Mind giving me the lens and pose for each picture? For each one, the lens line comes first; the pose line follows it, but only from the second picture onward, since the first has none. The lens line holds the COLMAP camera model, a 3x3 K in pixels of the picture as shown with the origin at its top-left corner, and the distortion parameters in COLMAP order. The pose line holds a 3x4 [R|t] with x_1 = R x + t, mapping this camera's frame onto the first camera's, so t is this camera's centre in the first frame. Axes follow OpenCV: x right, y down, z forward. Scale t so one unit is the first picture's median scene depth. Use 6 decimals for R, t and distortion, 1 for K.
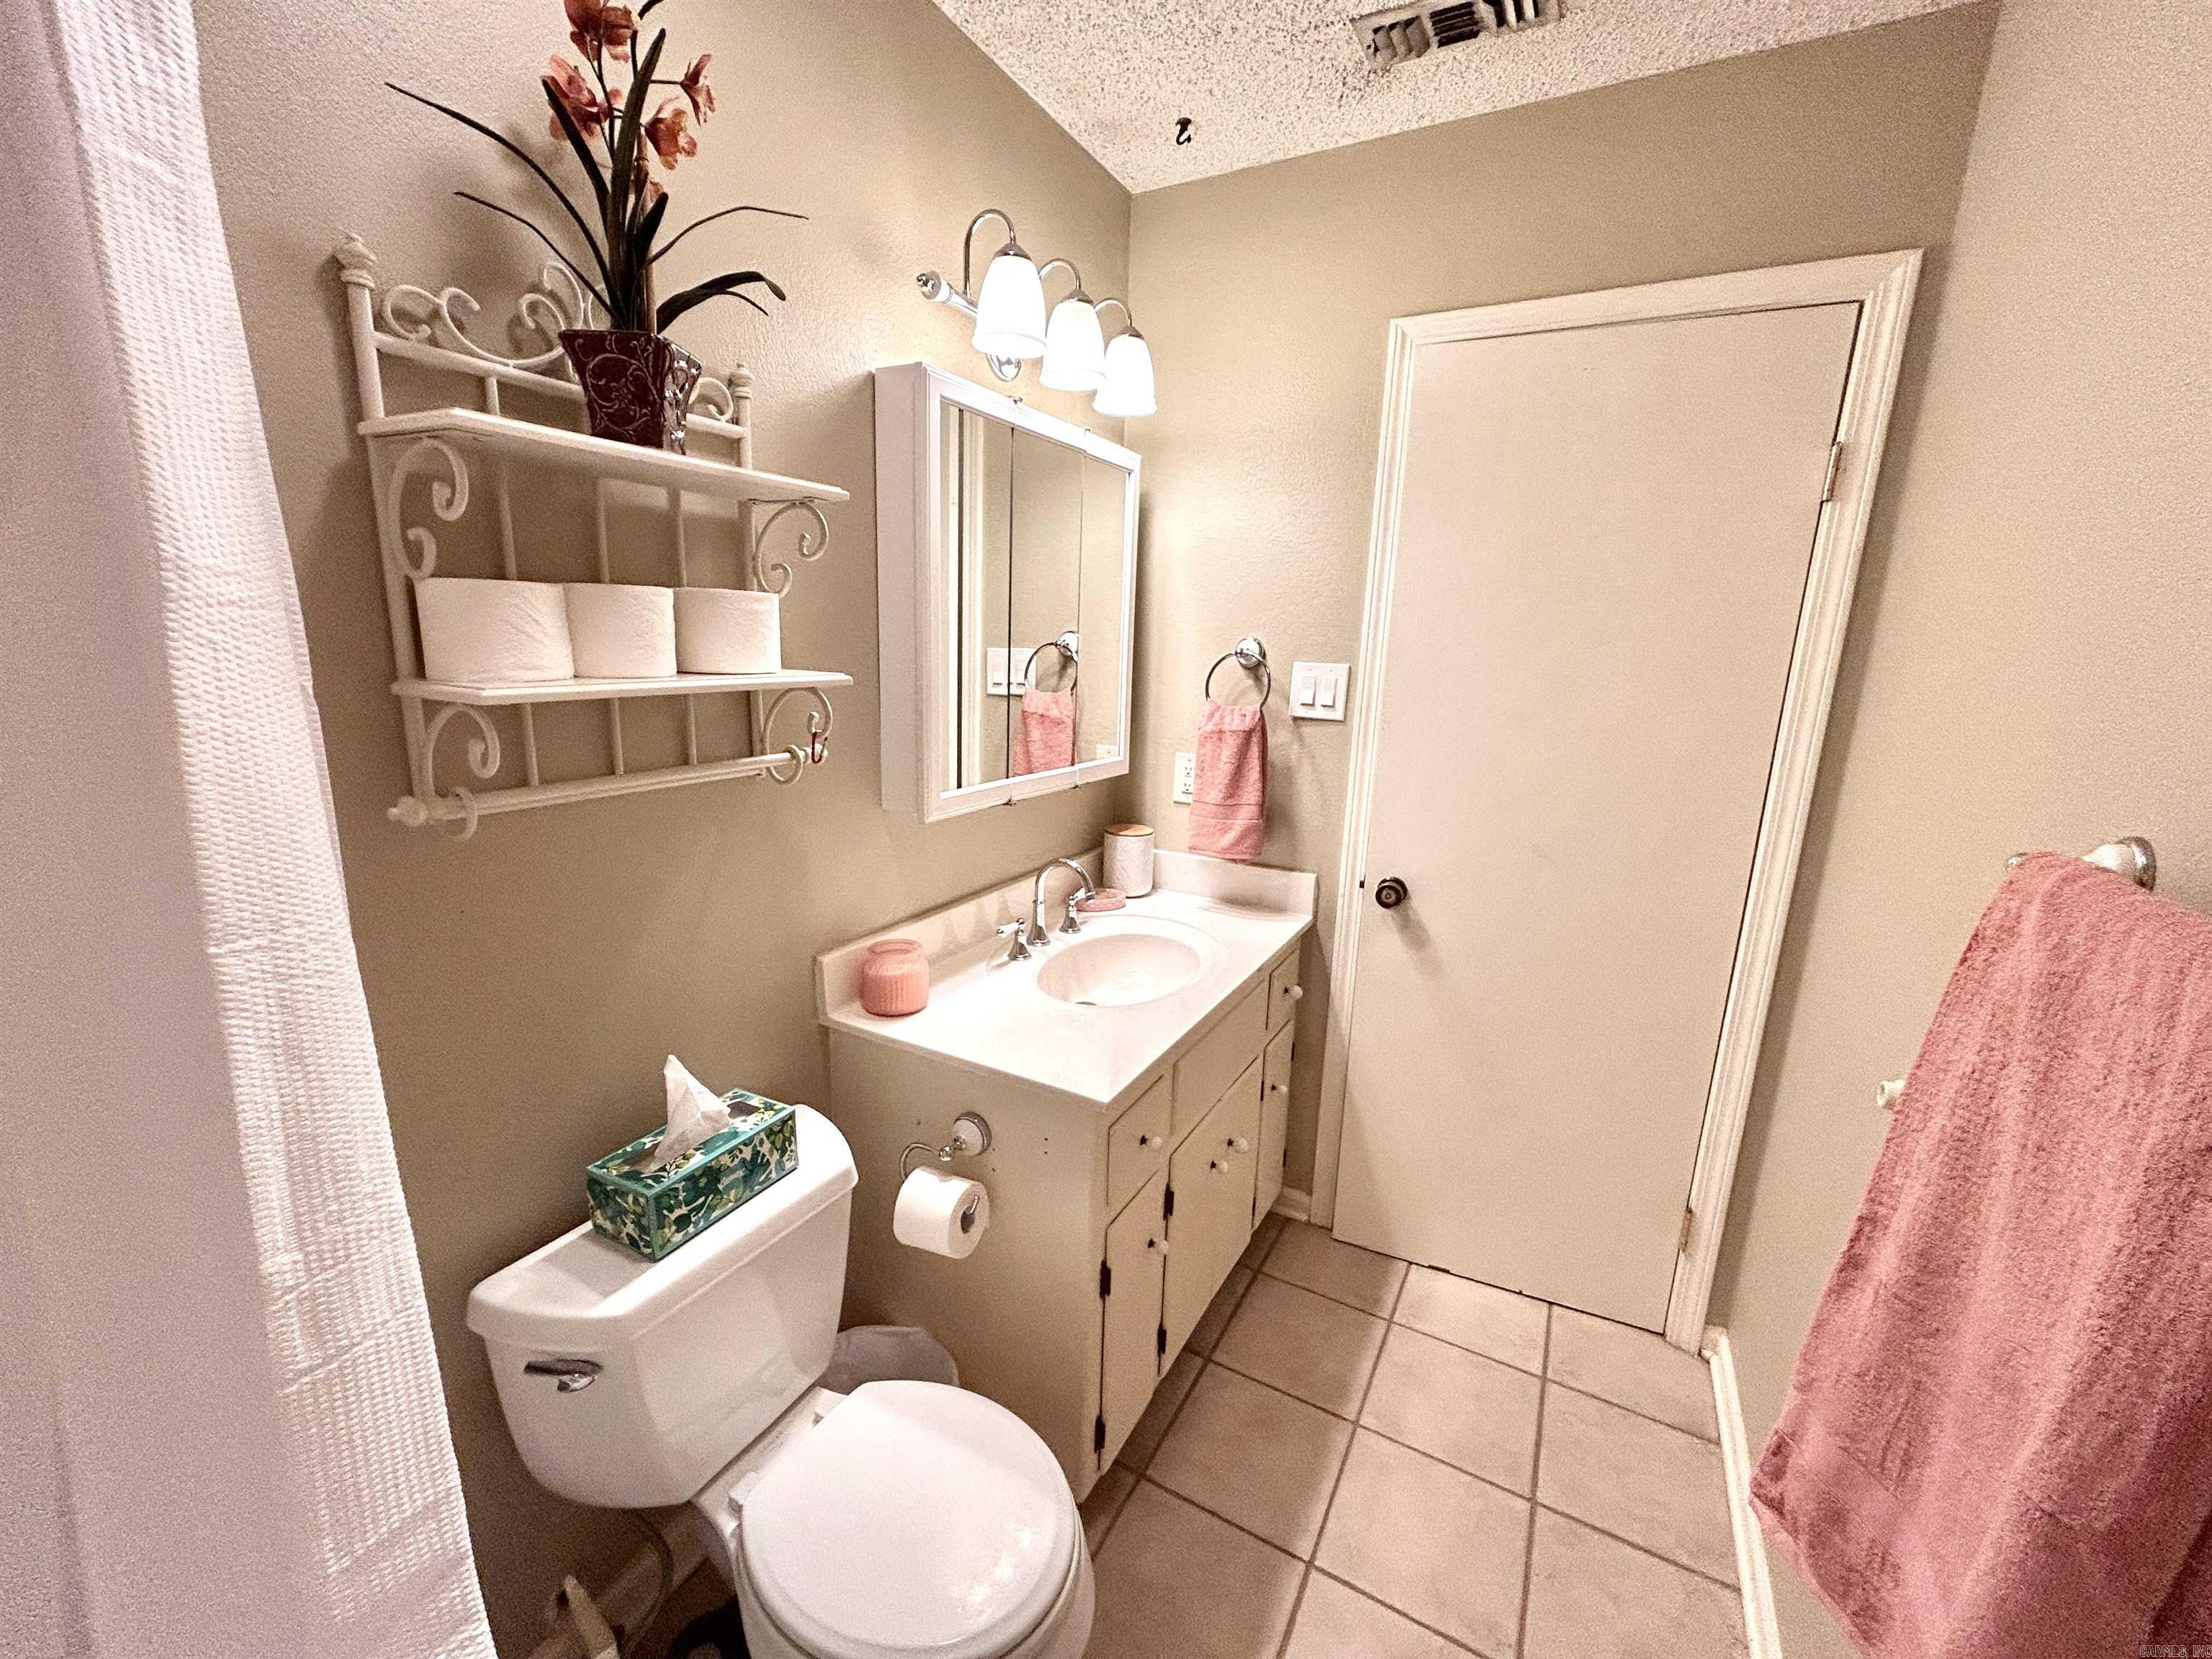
lens RADIAL K [[891.6, 0, 1103.9], [0, 891.6, 831.6], [0, 0, 1]] dist [-0.000654, -0.000490]
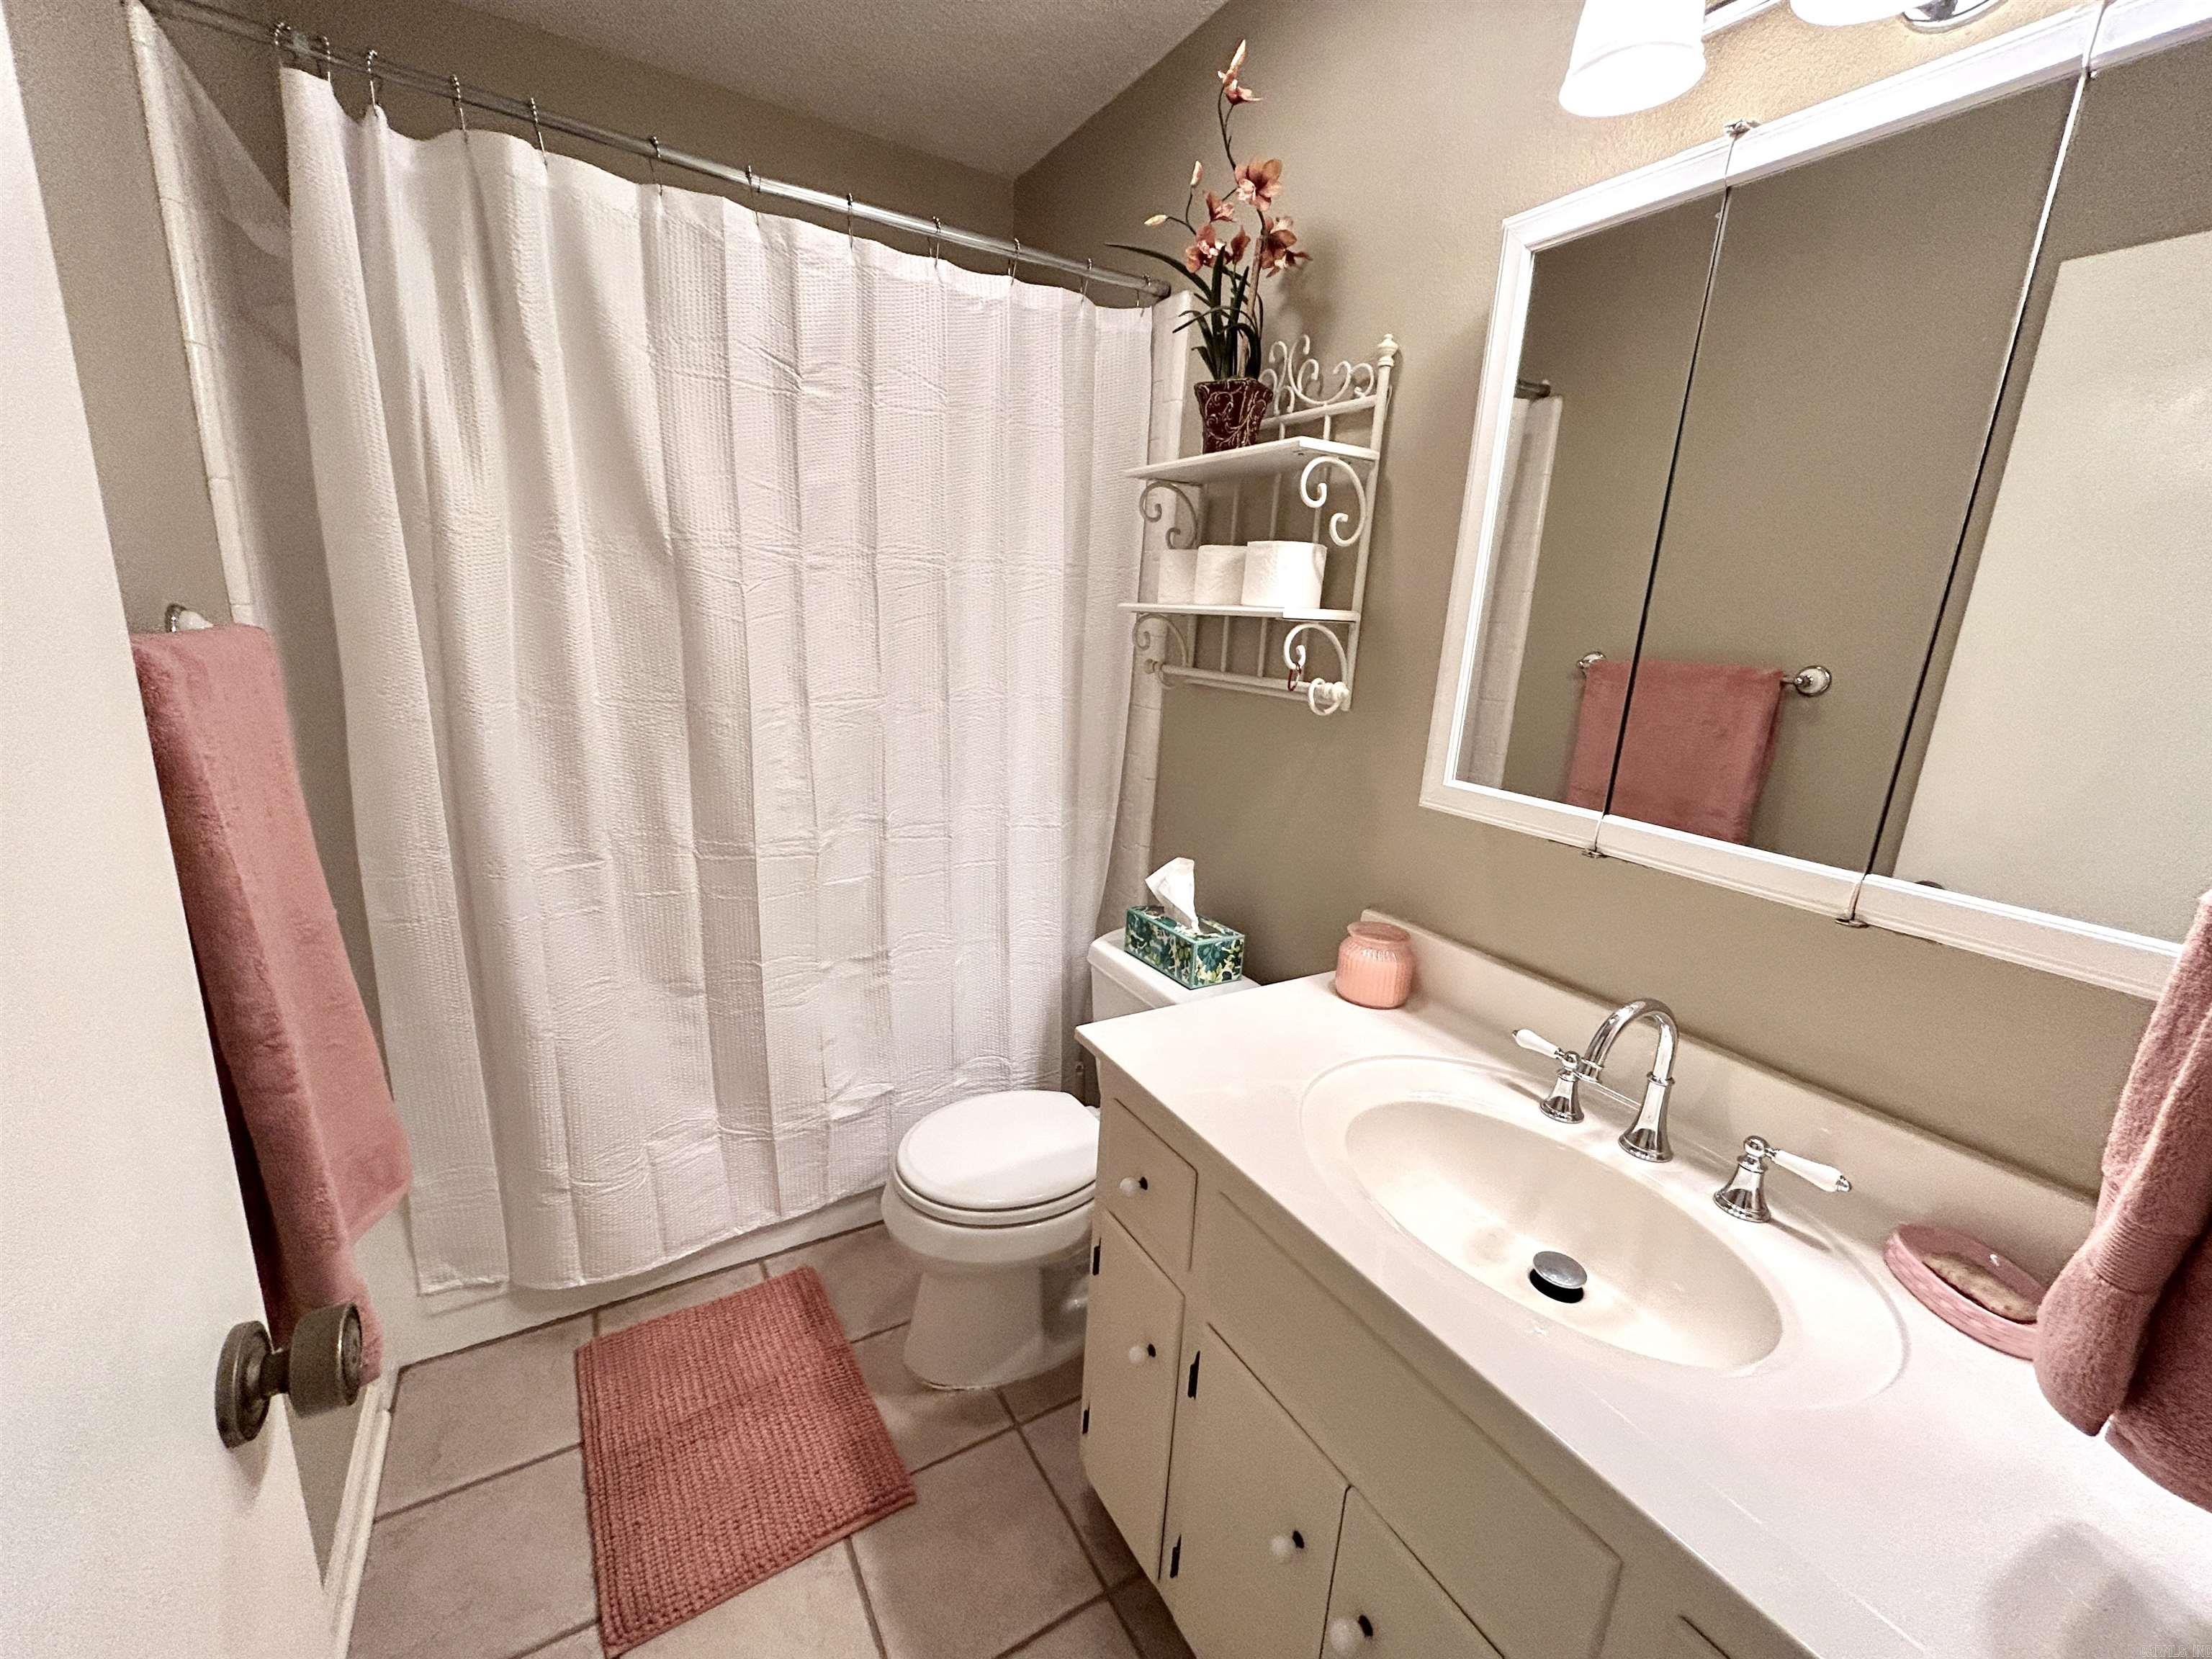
lens RADIAL K [[891.6, 0, 1107.3], [0, 891.6, 829.8], [0, 0, 1]] dist [-0.000654, -0.000490]
pose [[-0.495125, 0.160663, -0.853837, 0.823589], [-0.248881, 0.915341, 0.316558, -0.226331], [0.832412, 0.369240, -0.413222, 1.421547]]
